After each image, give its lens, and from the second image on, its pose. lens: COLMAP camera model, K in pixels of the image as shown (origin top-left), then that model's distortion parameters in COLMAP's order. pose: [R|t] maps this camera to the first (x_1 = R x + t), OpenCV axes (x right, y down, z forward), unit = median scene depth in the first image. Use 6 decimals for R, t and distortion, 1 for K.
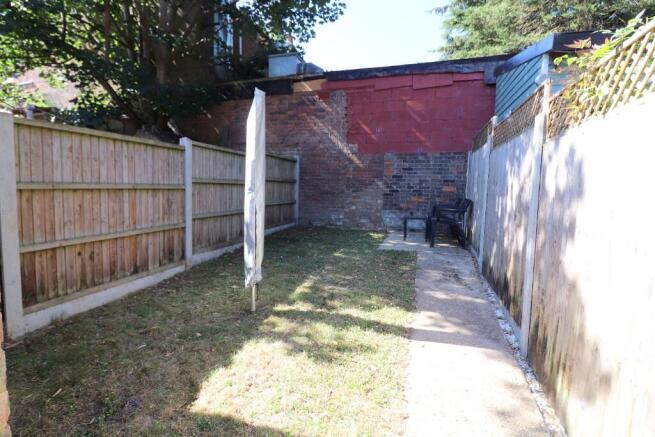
lens RADIAL K [[336.4, 0, 324.1], [0, 336.4, 215.4], [0, 0, 1]] dist [-0.001205, -0.000080]
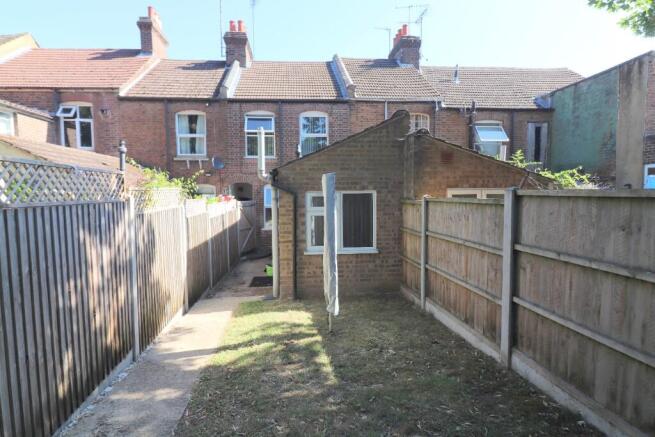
lens RADIAL K [[374.0, 0, 324.5], [0, 374.0, 215.9], [0, 0, 1]] dist [0.001627, -0.000123]
pose [[-0.917852, 0.018956, -0.396470, 0.352106], [-0.044229, 0.987754, 0.149621, -0.345753], [0.394451, 0.154865, -0.905773, 1.971092]]
